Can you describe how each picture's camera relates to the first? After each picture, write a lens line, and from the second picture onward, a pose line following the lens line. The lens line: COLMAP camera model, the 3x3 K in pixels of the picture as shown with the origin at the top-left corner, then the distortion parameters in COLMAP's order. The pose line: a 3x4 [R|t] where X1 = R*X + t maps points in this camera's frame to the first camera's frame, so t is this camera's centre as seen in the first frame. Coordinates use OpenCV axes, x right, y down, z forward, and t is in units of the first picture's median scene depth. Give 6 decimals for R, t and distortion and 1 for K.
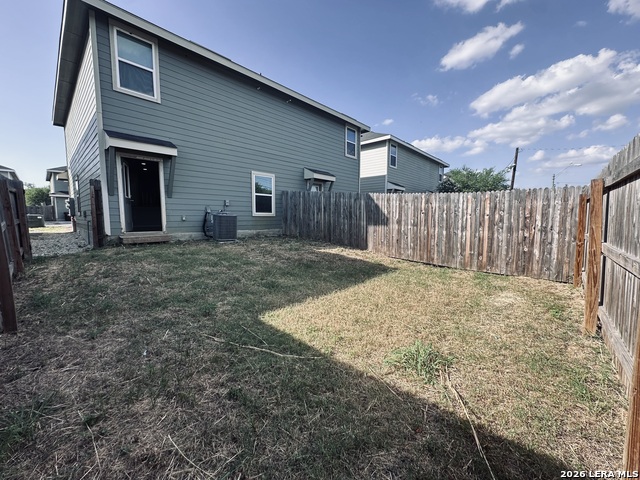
lens RADIAL K [[256.0, 0, 320.0], [0, 256.0, 240.0], [0, 0, 1]] dist [0.000650, 0.000018]
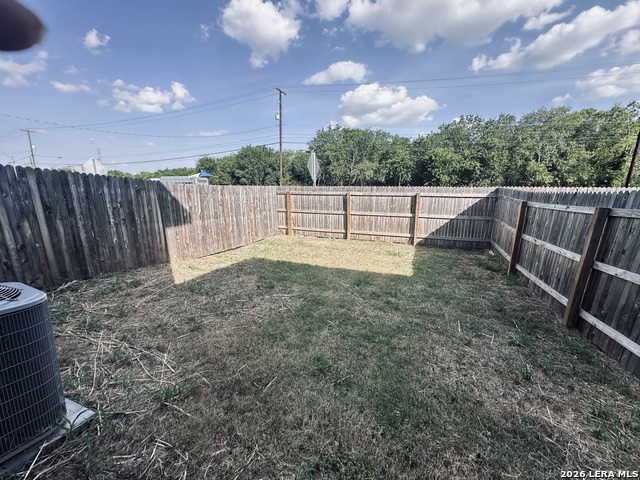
lens RADIAL K [[256.0, 0, 320.0], [0, 256.0, 240.0], [0, 0, 1]] dist [0.000650, 0.000018]
pose [[-0.383536, -0.203789, 0.900761, -0.670600], [0.081969, 0.963989, 0.252996, -0.184045], [-0.919881, 0.170867, -0.353020, 0.950278]]
